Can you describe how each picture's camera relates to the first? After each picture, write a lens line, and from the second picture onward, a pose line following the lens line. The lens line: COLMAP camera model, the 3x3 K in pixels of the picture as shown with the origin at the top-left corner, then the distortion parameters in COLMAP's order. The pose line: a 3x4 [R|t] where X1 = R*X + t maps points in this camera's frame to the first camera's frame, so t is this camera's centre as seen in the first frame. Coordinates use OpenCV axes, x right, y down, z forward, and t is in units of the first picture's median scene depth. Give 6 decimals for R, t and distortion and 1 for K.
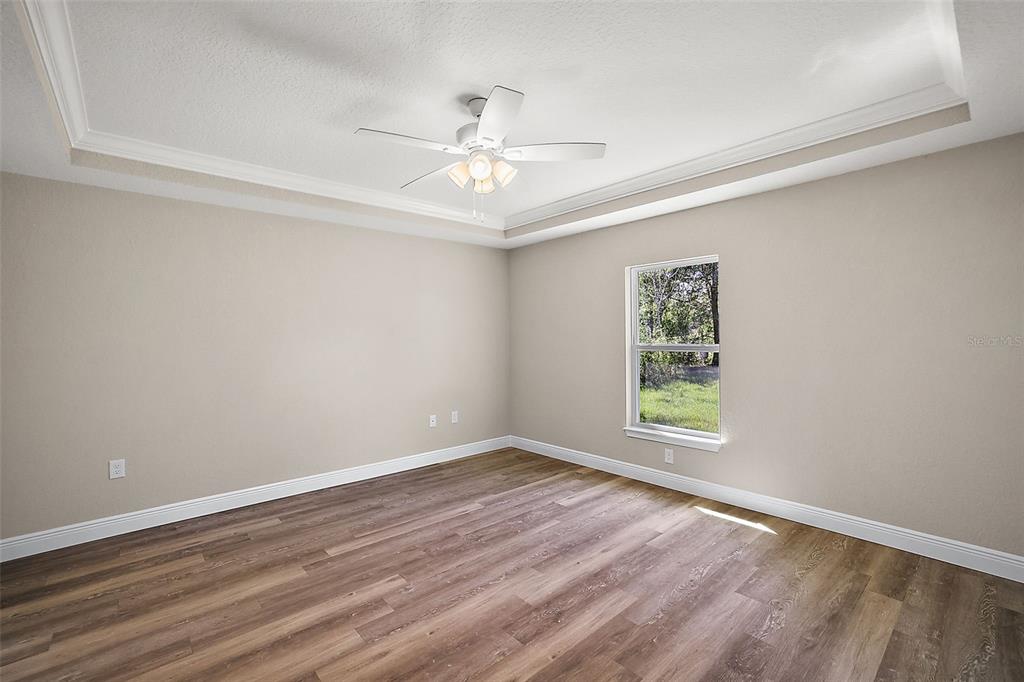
lens RADIAL K [[443.0, 0, 510.4], [0, 443.0, 337.5], [0, 0, 1]] dist [0.003570, 0.000226]
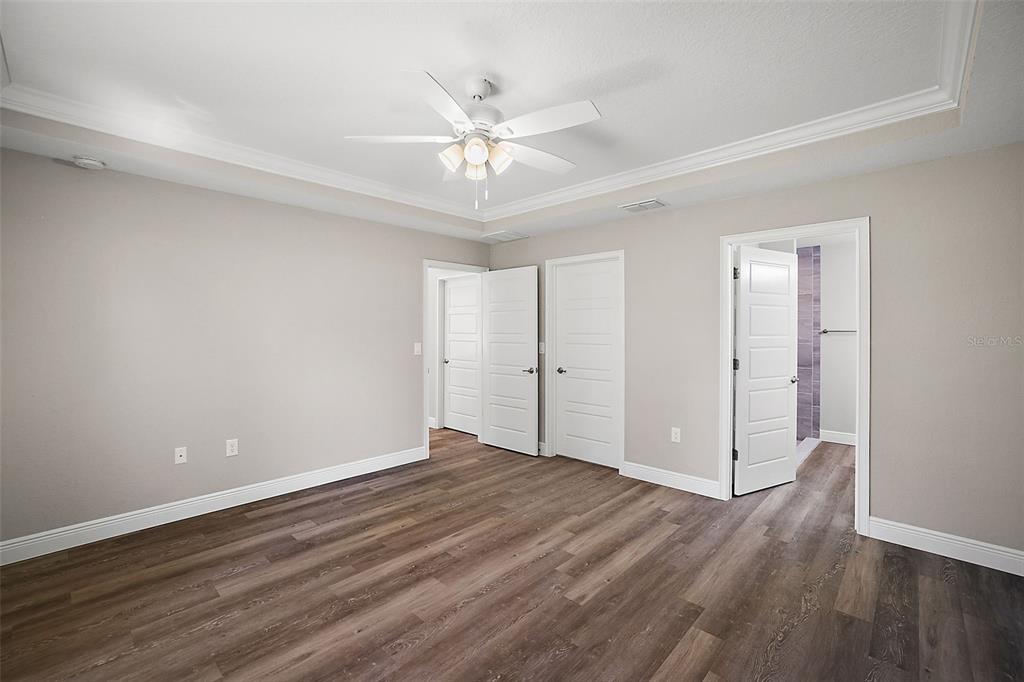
lens RADIAL K [[443.0, 0, 513.7], [0, 443.0, 336.0], [0, 0, 1]] dist [0.003570, 0.000226]
pose [[-0.995422, 0.012259, -0.094788, -0.049622], [0.010556, 0.999774, 0.018452, -0.009830], [0.094993, 0.017367, -0.995326, 1.992699]]
